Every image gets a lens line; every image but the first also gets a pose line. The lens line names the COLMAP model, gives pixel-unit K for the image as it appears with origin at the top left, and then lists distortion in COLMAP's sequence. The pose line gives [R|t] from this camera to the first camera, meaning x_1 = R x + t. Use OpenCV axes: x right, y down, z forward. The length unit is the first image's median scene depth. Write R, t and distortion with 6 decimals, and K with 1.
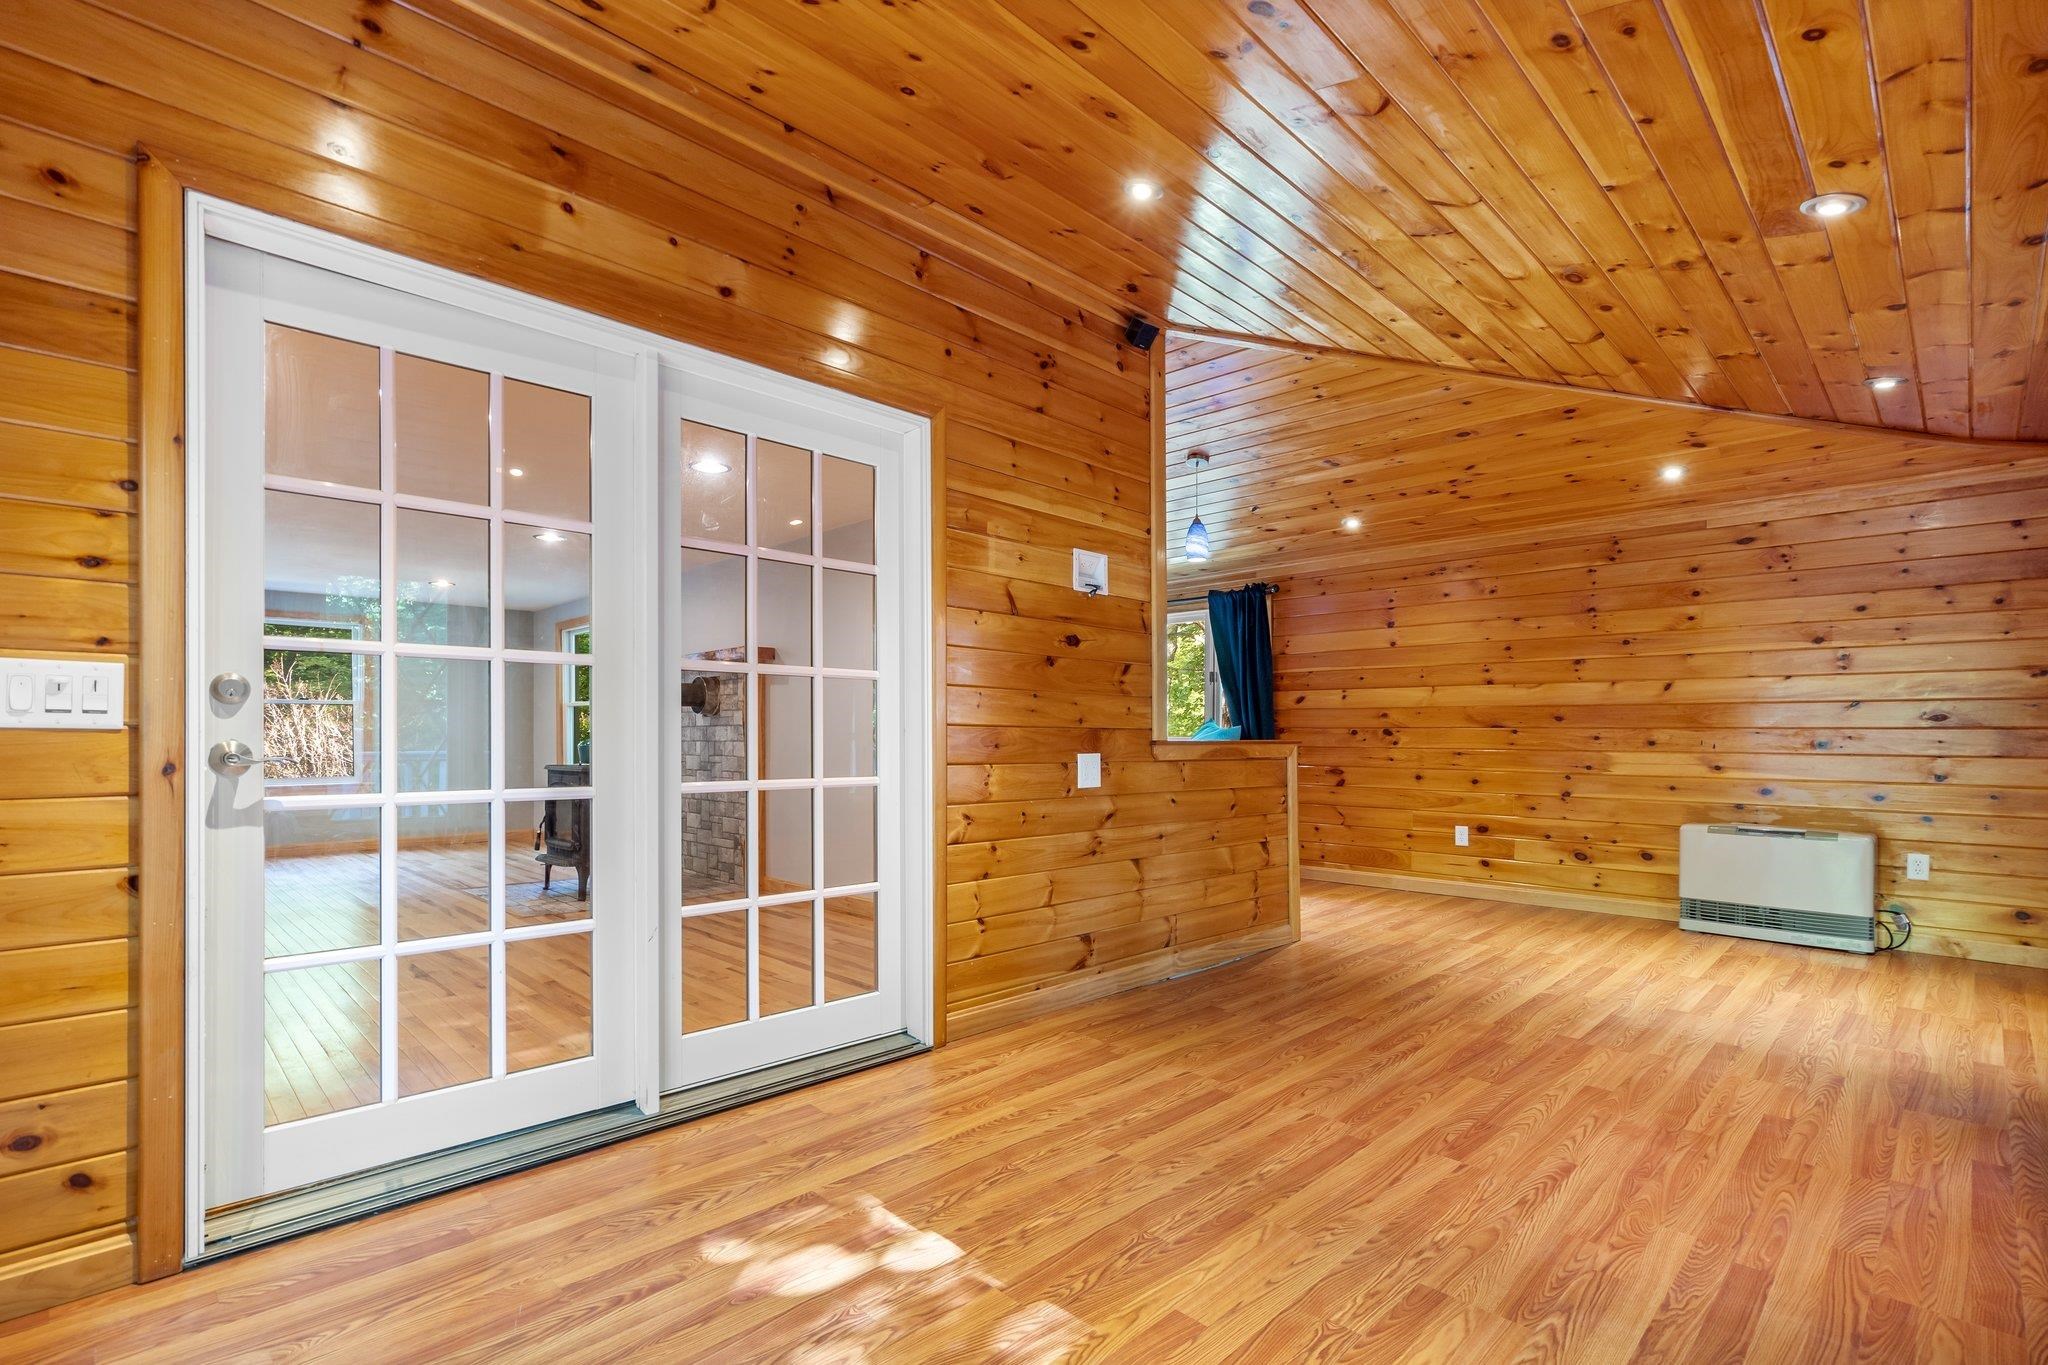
lens RADIAL K [[944.4, 0, 1011.5], [0, 944.4, 735.3], [0, 0, 1]] dist [0.000075, 0.000160]
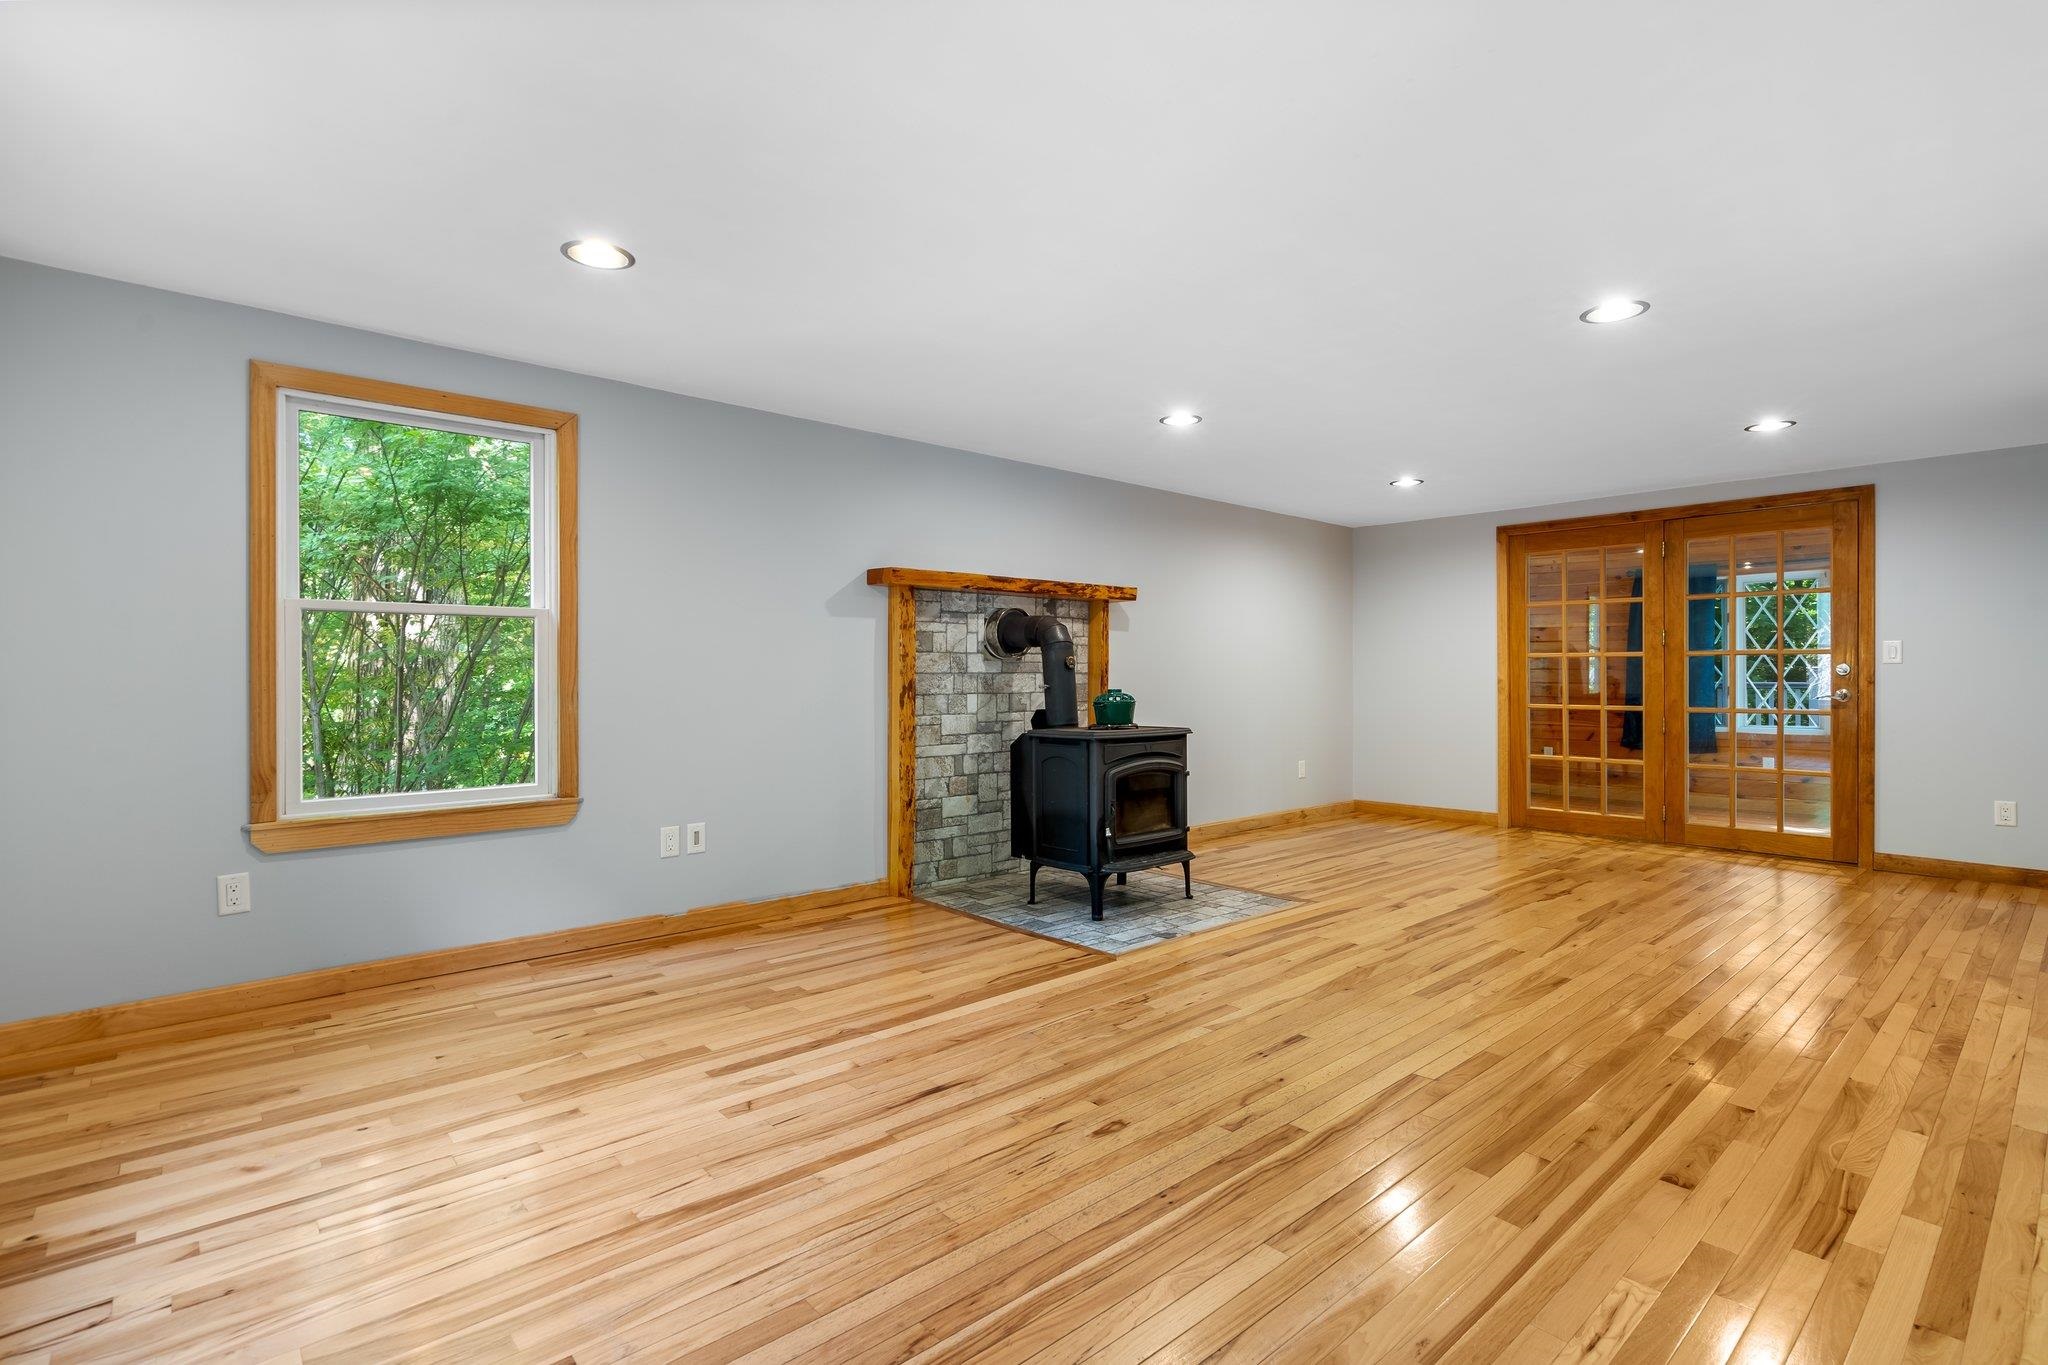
lens RADIAL K [[944.4, 0, 1013.6], [0, 944.4, 684.6], [0, 0, 1]] dist [0.000075, 0.000160]
pose [[0.060556, -0.009904, 0.998116, -1.101320], [0.000277, 0.999951, 0.009906, -0.008503], [-0.998165, -0.000323, 0.060556, 0.971201]]
